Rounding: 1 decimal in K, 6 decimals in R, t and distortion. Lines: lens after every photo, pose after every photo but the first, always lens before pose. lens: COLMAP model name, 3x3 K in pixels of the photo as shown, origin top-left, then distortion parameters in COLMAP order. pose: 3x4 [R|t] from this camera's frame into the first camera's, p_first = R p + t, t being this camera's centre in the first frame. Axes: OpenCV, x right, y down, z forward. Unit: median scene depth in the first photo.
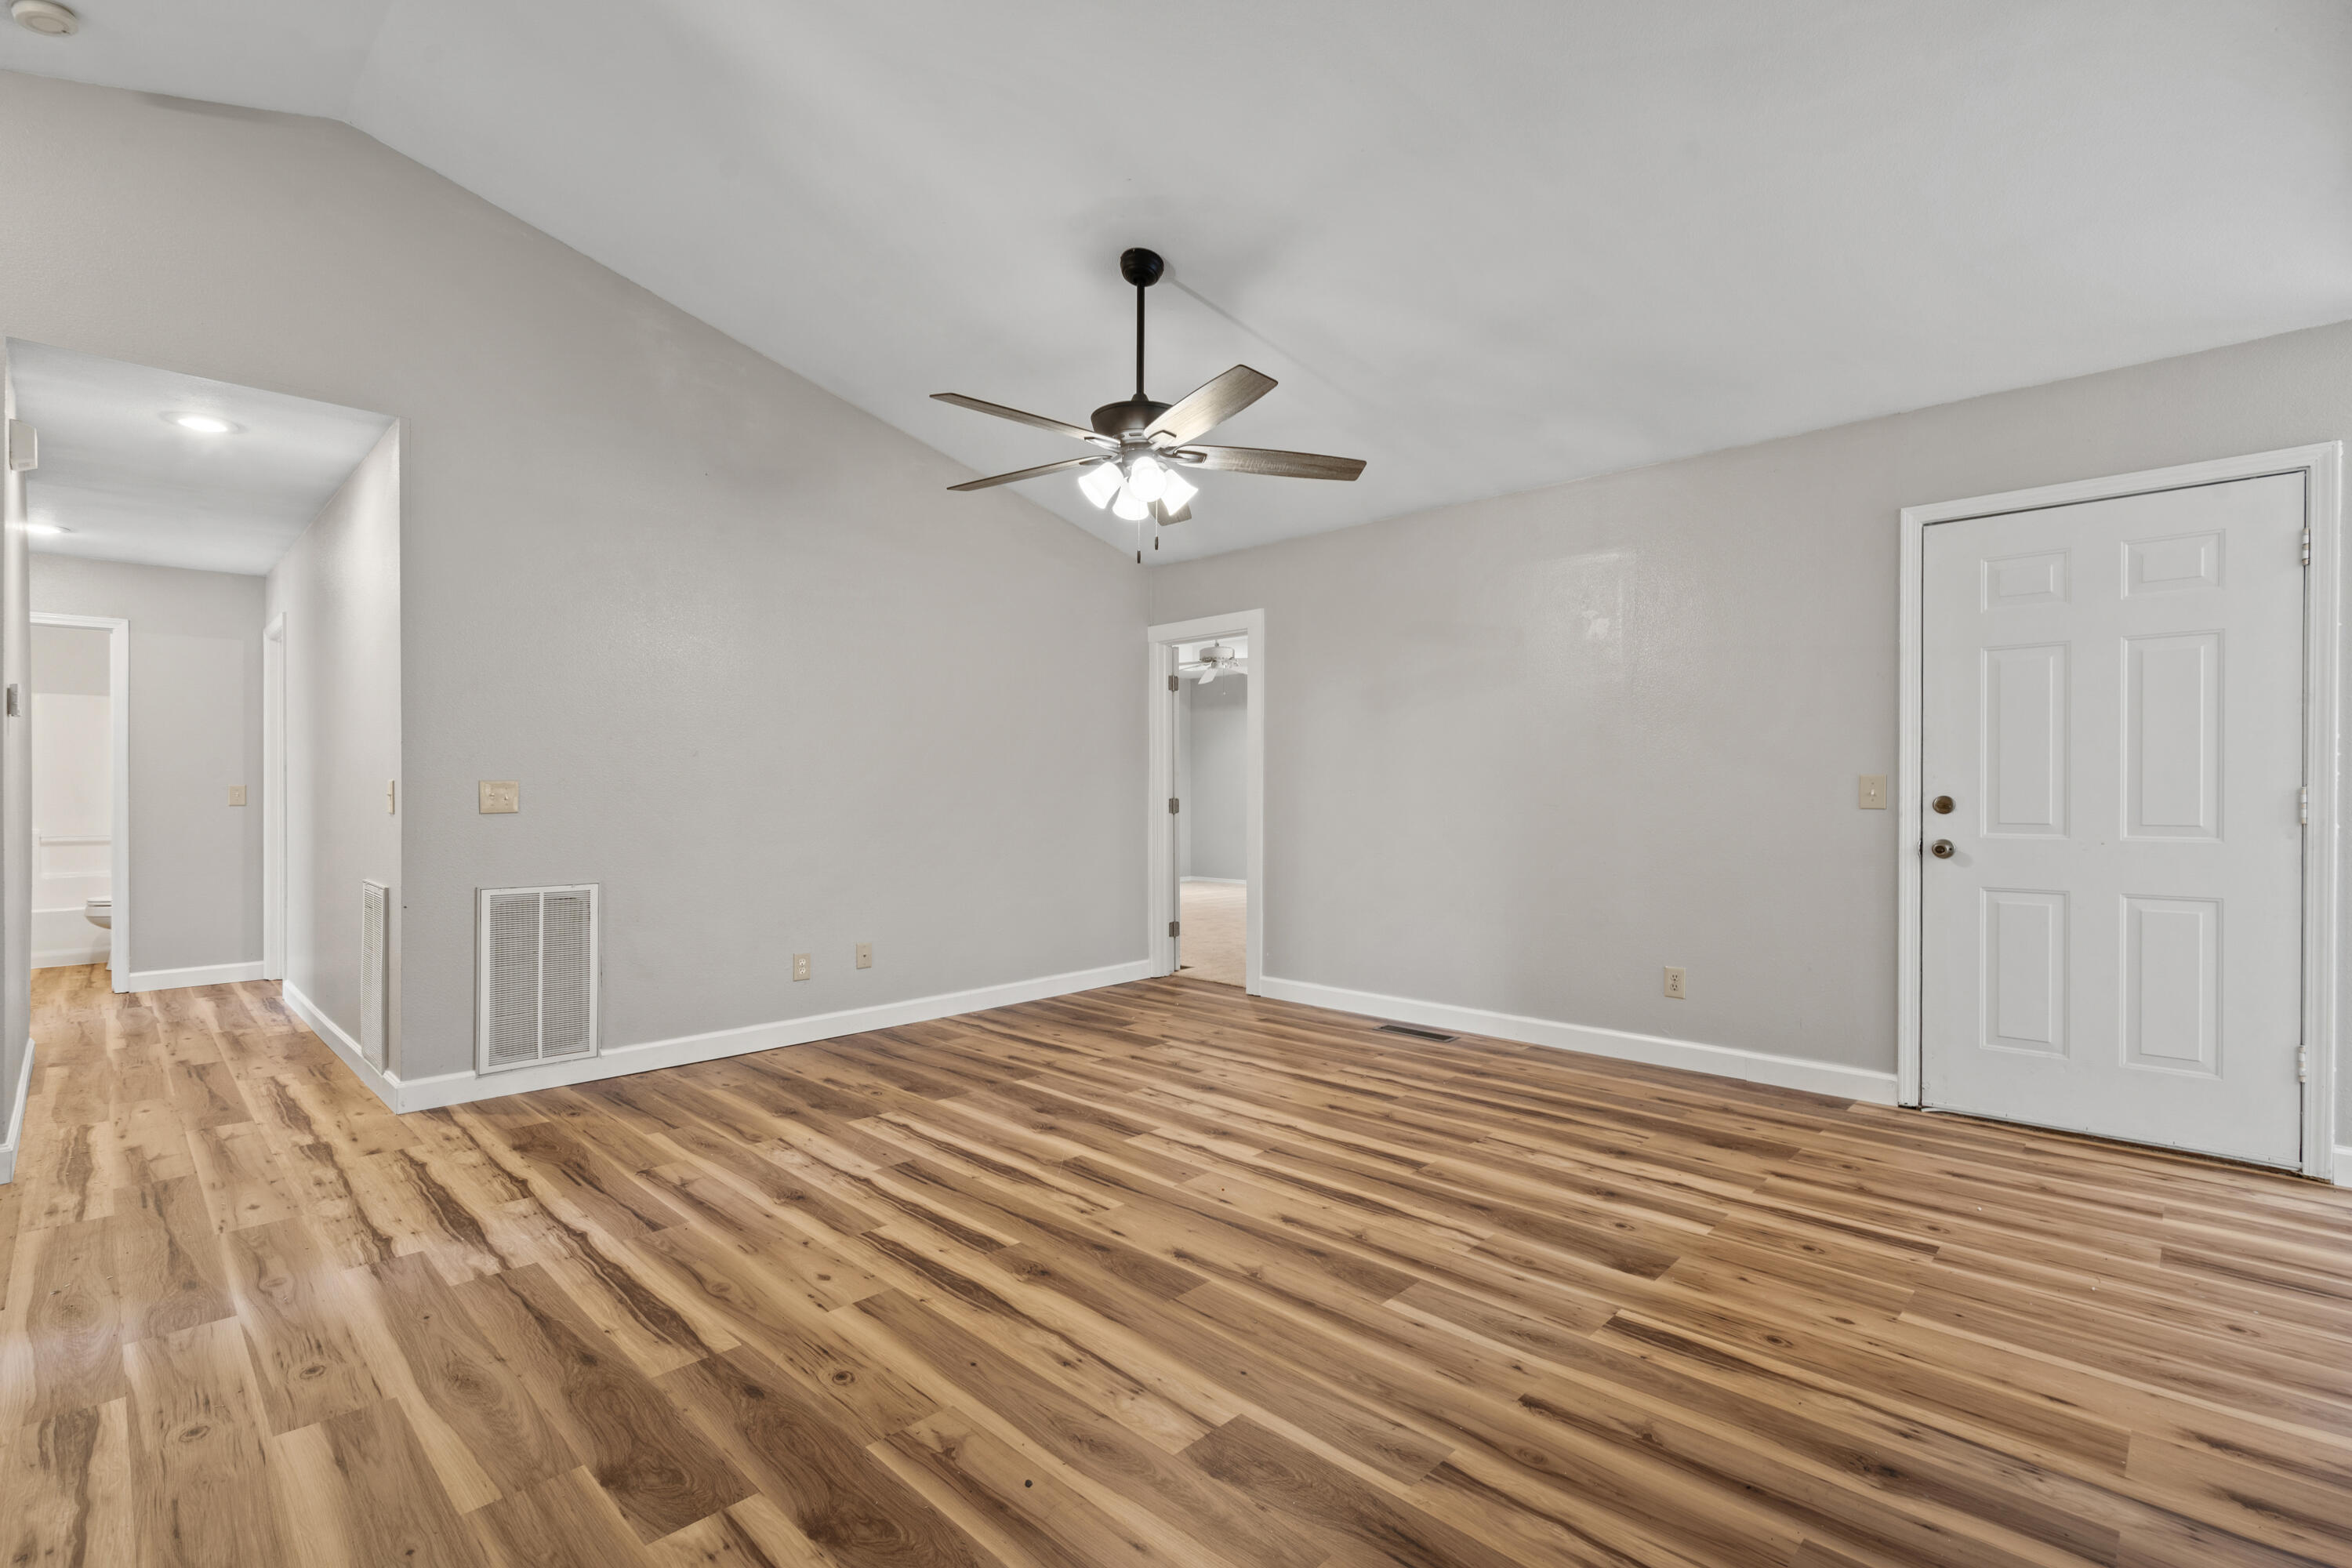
lens RADIAL K [[1075.7, 0, 1172.5], [0, 1075.7, 784.9], [0, 0, 1]] dist [-0.004442, 0.001851]
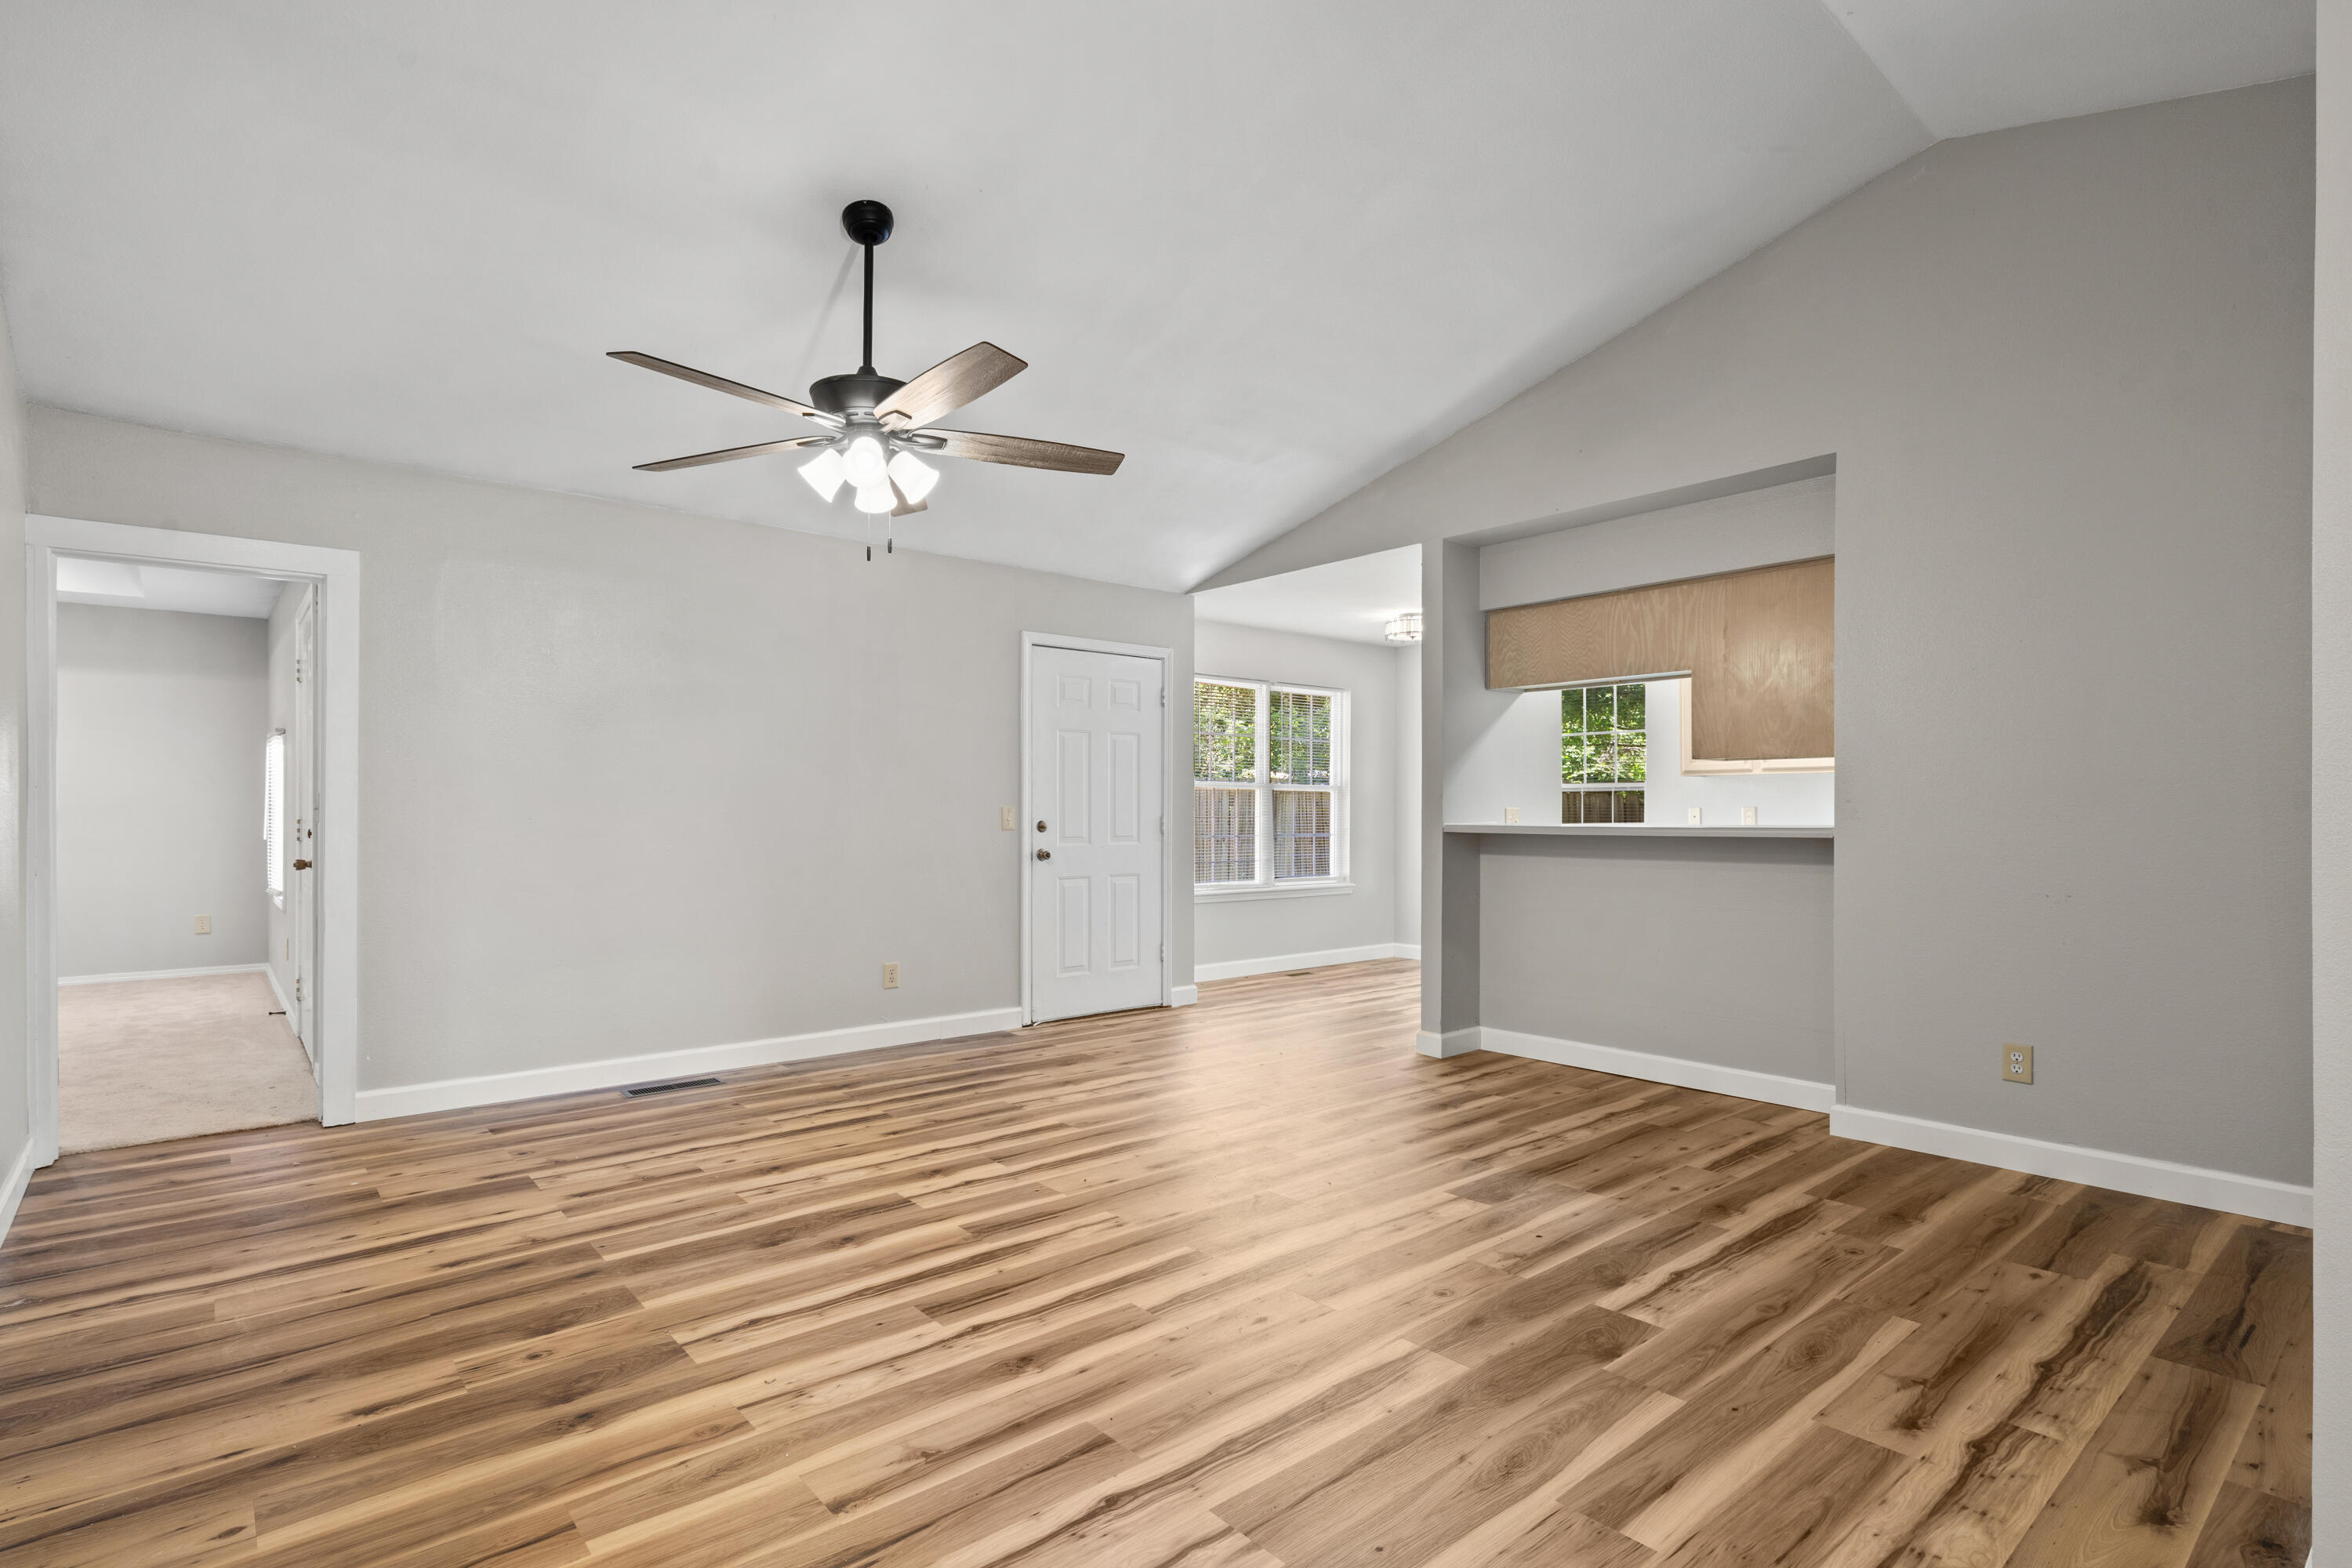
lens RADIAL K [[1136.2, 0, 1172.3], [0, 1136.2, 802.9], [0, 0, 1]] dist [0.001564, 0.000878]
pose [[0.088559, 0.010261, 0.996018, -0.934751], [-0.005574, 0.999936, -0.009806, -0.000721], [-0.996055, -0.004683, 0.088611, 0.678218]]
